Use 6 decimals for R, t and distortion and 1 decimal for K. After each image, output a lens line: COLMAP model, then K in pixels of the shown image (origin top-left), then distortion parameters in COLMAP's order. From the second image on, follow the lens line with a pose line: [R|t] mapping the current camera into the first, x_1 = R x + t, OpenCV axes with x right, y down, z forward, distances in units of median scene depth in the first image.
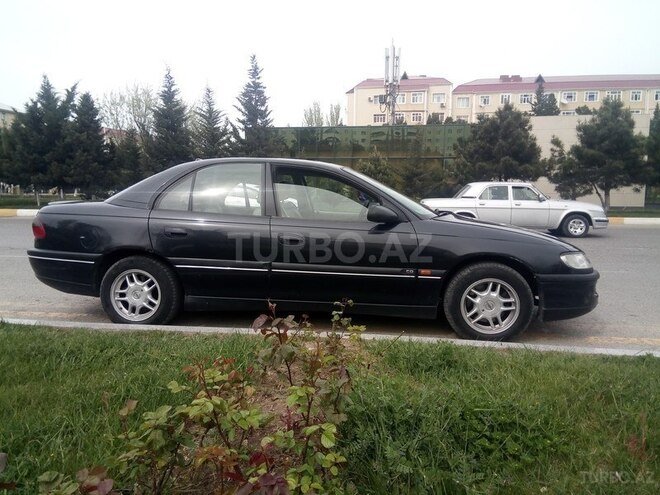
lens RADIAL K [[482.8, 0, 330.0], [0, 482.8, 247.5], [0, 0, 1]] dist [0.120835, -0.157584]
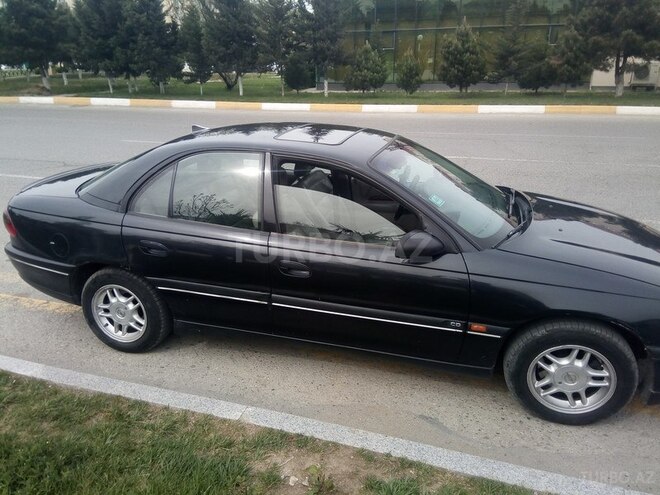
lens RADIAL K [[482.8, 0, 330.0], [0, 482.8, 247.5], [0, 0, 1]] dist [0.120835, -0.157584]
pose [[0.986544, 0.041265, -0.158202, 0.083621], [0.000388, 0.967032, 0.254655, -0.222910], [0.163495, -0.251290, 0.954004, 0.290054]]
